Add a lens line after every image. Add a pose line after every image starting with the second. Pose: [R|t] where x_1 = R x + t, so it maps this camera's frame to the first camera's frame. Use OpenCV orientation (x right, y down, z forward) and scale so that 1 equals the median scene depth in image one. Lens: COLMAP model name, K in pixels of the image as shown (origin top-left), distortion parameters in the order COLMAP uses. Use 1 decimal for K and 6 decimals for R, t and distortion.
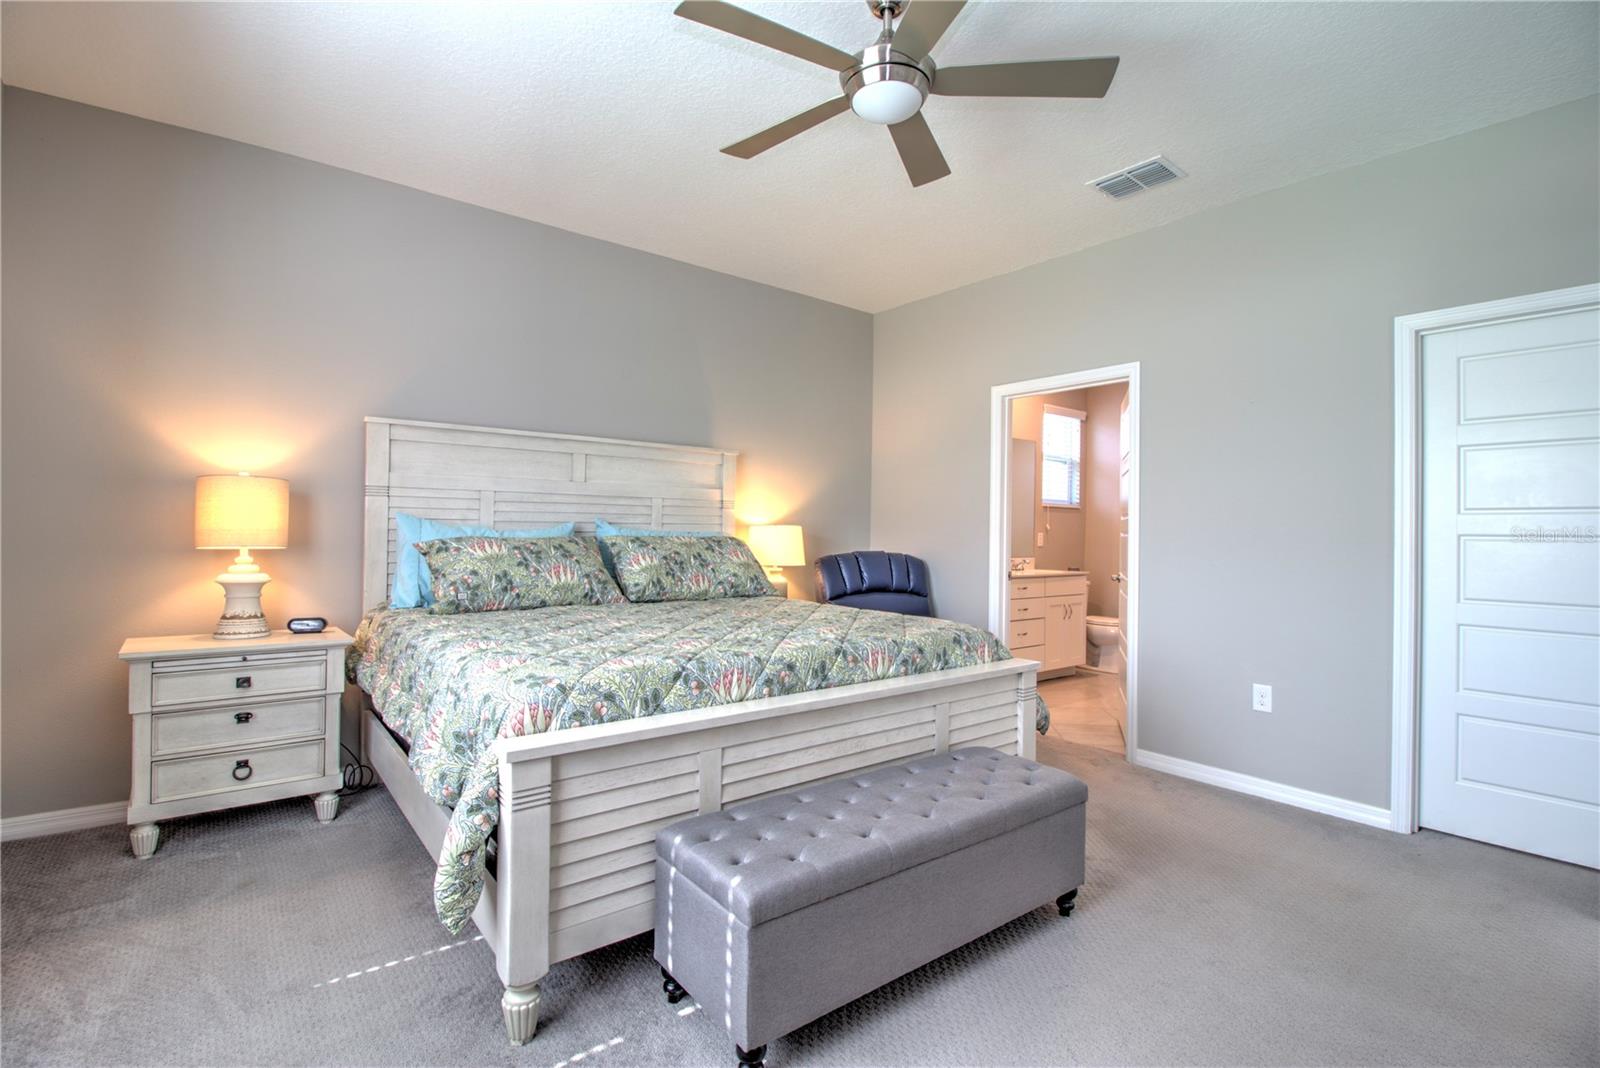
lens RADIAL K [[736.0, 0, 800.1], [0, 736.0, 522.1], [0, 0, 1]] dist [0.004206, -0.015715]
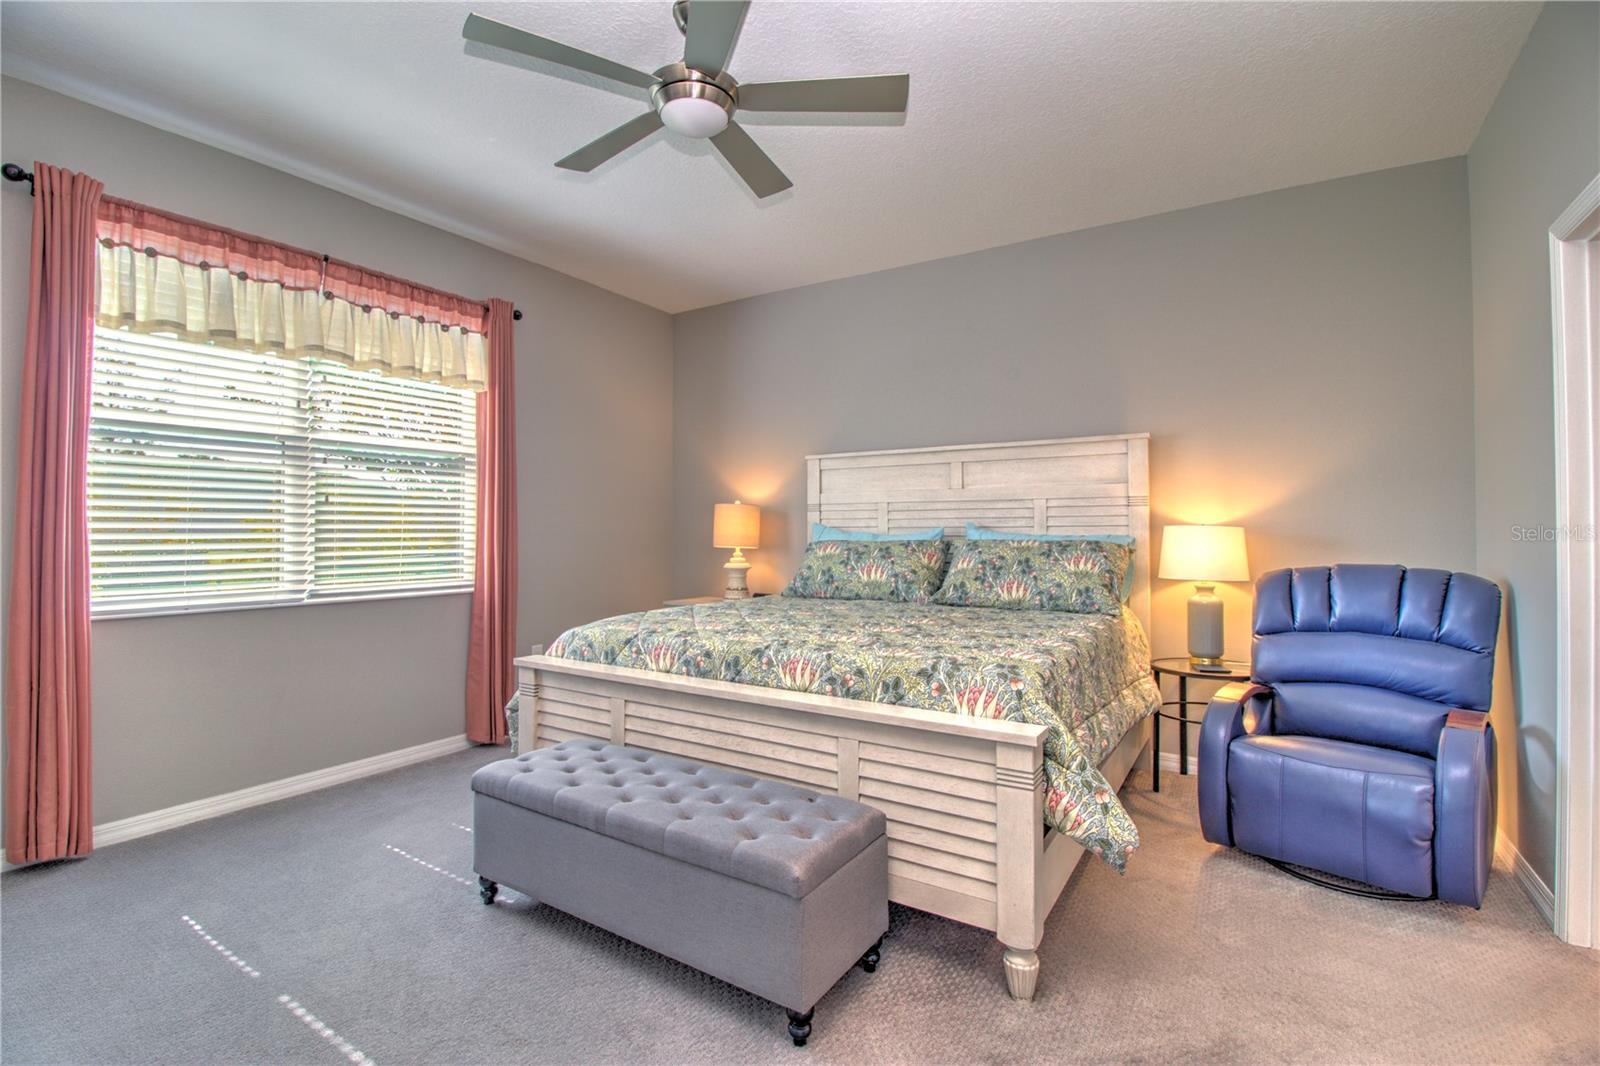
lens RADIAL K [[736.0, 0, 800.1], [0, 736.0, 521.1], [0, 0, 1]] dist [0.004206, -0.015715]
pose [[0.324293, -0.028574, -0.945525, 0.755996], [0.015904, 0.999567, -0.024752, 0.017373], [0.945823, -0.007011, 0.324608, 0.535793]]
